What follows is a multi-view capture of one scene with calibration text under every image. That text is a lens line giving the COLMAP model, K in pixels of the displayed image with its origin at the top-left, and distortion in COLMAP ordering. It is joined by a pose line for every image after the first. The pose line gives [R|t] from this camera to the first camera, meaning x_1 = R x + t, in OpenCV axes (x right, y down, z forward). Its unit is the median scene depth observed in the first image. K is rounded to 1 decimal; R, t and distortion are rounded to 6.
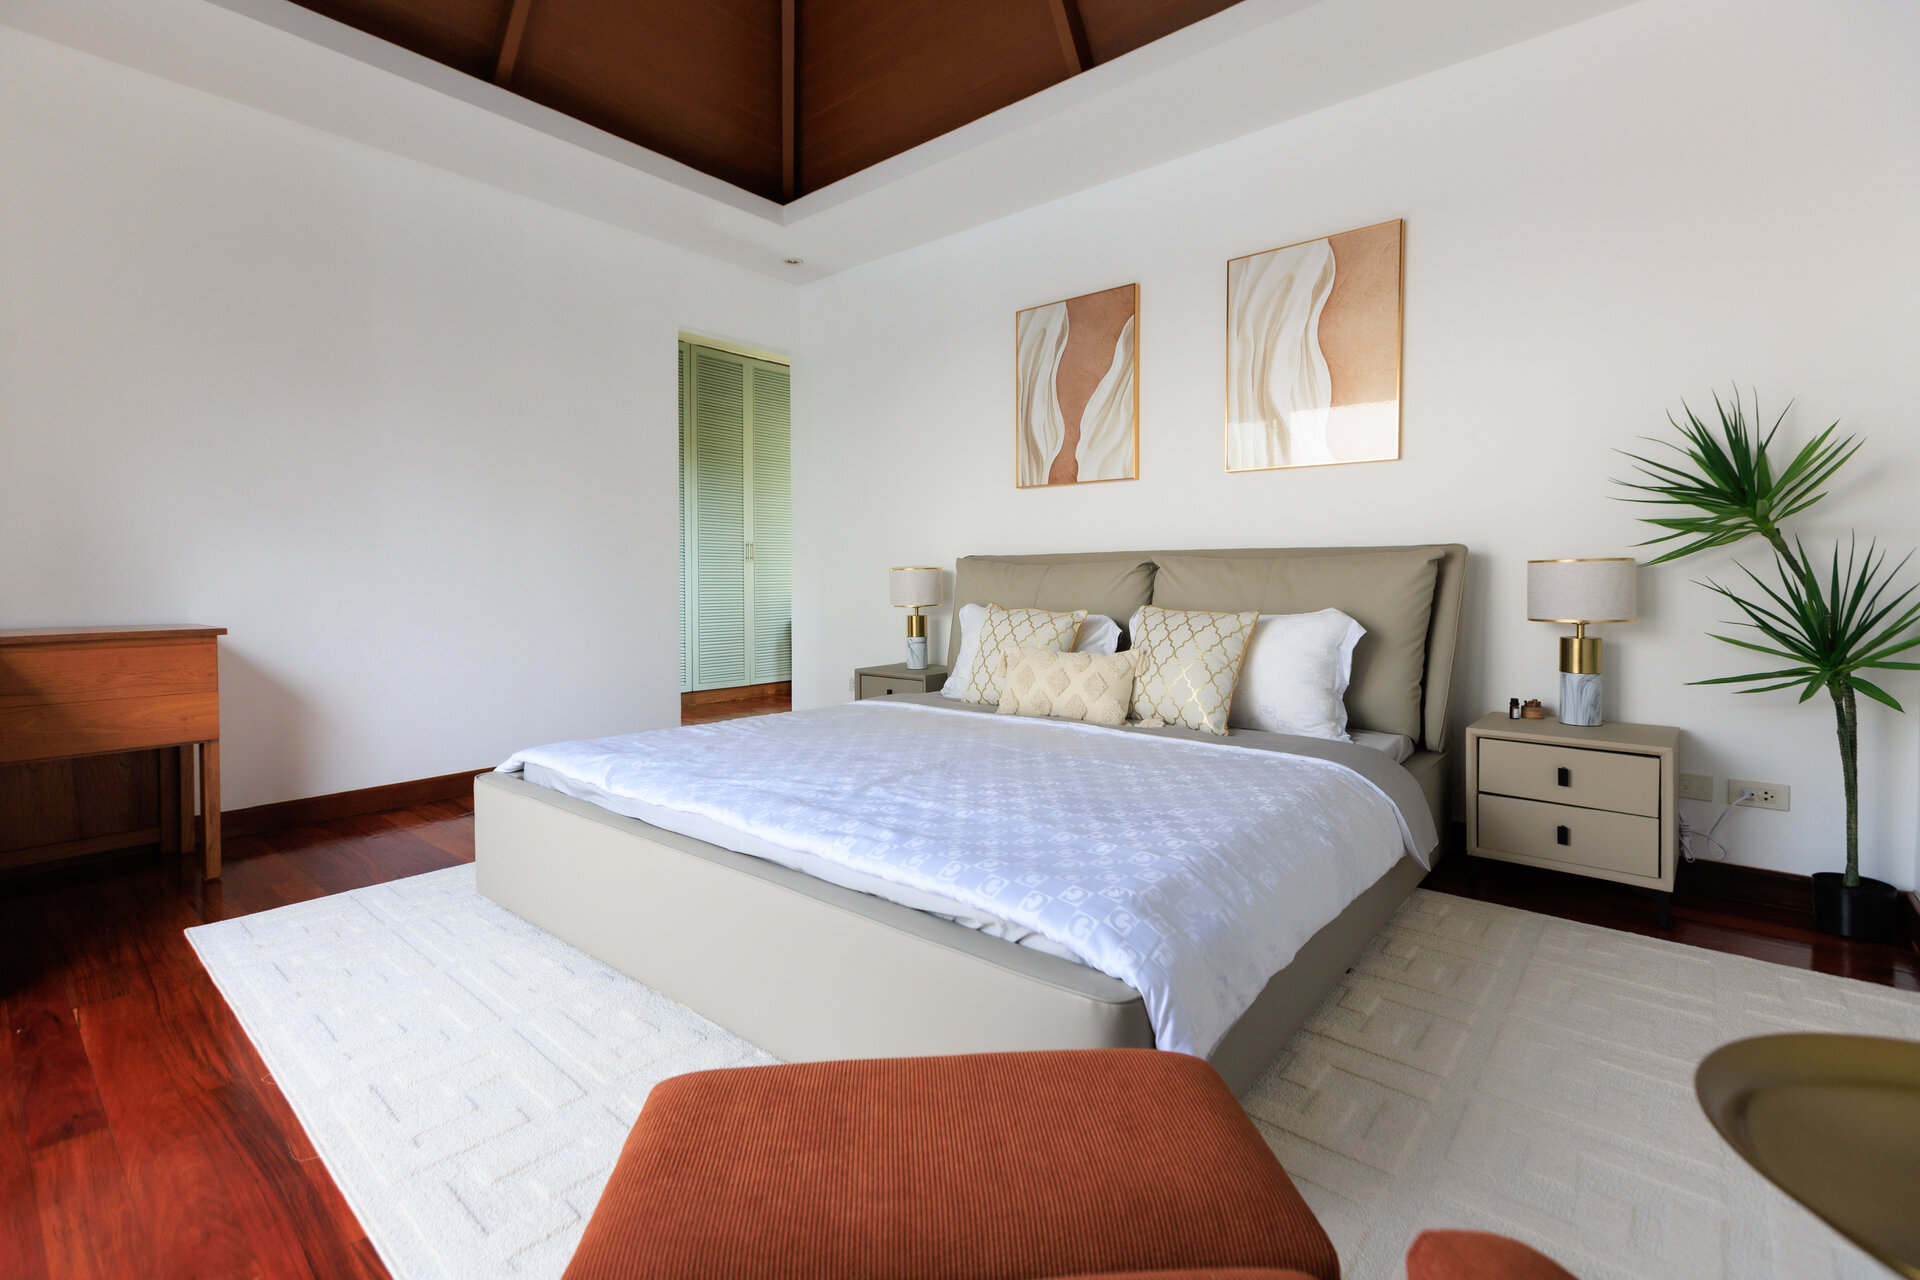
lens RADIAL K [[864.5, 0, 981.4], [0, 864.5, 596.9], [0, 0, 1]] dist [0.002666, 0.000400]
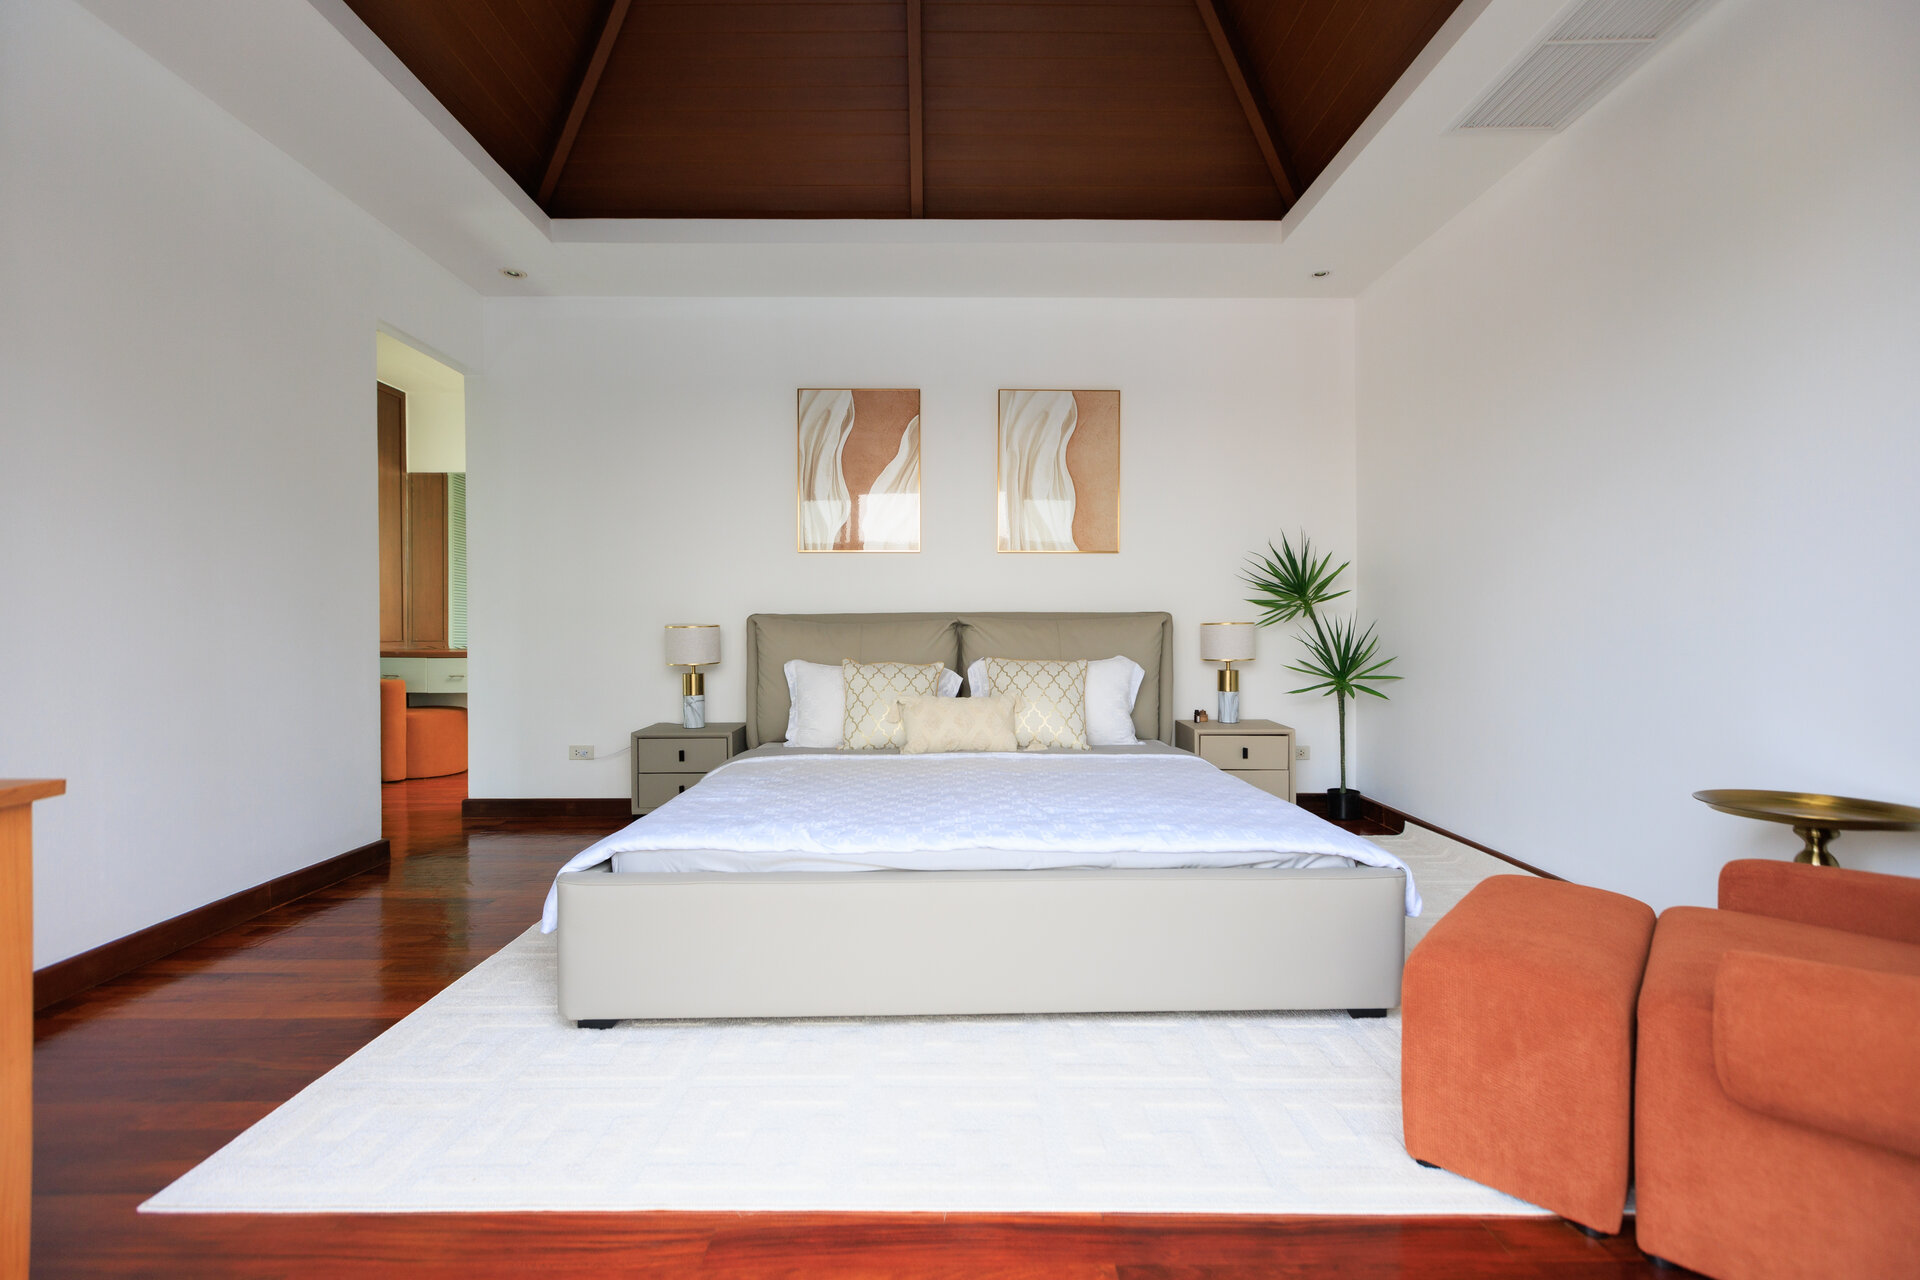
lens RADIAL K [[826.5, 0, 972.5], [0, 826.5, 634.2], [0, 0, 1]] dist [-0.000985, 0.002790]
pose [[0.755137, -0.002765, 0.655561, -0.572860], [0.016678, 0.999748, -0.014995, -0.004687], [-0.655355, 0.022257, 0.754993, 0.102825]]
